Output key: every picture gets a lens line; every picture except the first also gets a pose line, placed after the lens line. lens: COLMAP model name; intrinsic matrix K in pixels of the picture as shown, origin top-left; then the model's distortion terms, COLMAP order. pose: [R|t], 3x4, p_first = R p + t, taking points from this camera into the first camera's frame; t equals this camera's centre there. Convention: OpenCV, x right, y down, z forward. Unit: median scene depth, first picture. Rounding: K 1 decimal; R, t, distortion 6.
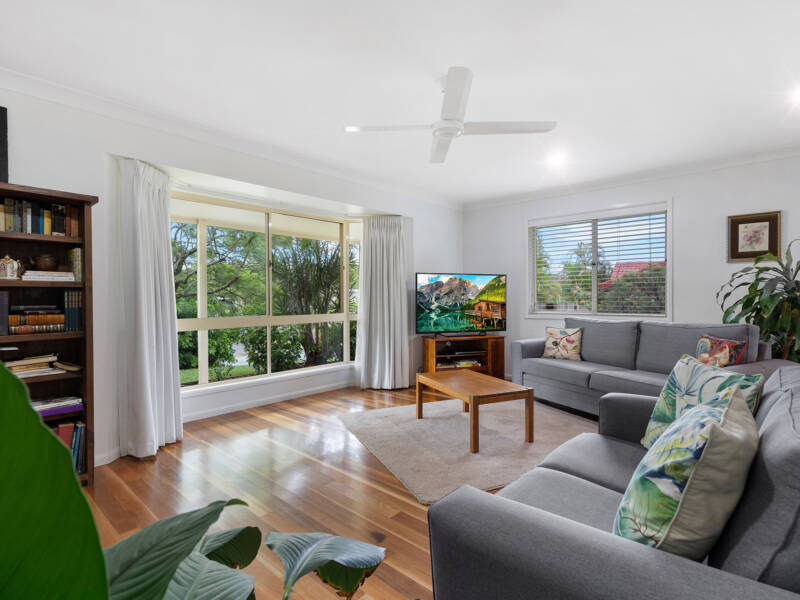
lens RADIAL K [[416.9, 0, 400.0], [0, 416.9, 300.0], [0, 0, 1]] dist [-0.000404, -0.000316]
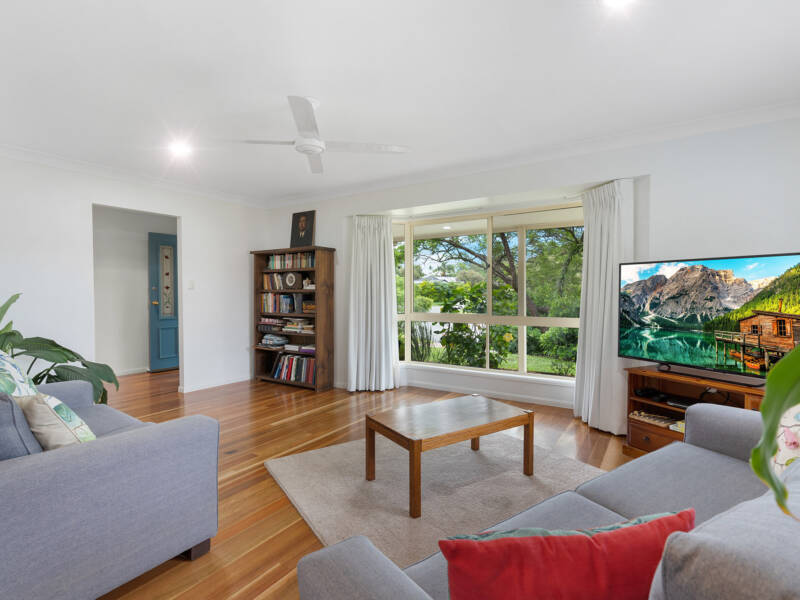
lens RADIAL K [[416.9, 0, 400.0], [0, 416.9, 300.0], [0, 0, 1]] dist [-0.000404, -0.000316]
pose [[0.070666, 0.013198, -0.997413, 0.636455], [-0.008765, 0.999882, 0.012610, -0.015052], [0.997462, 0.007852, 0.070774, 0.596018]]
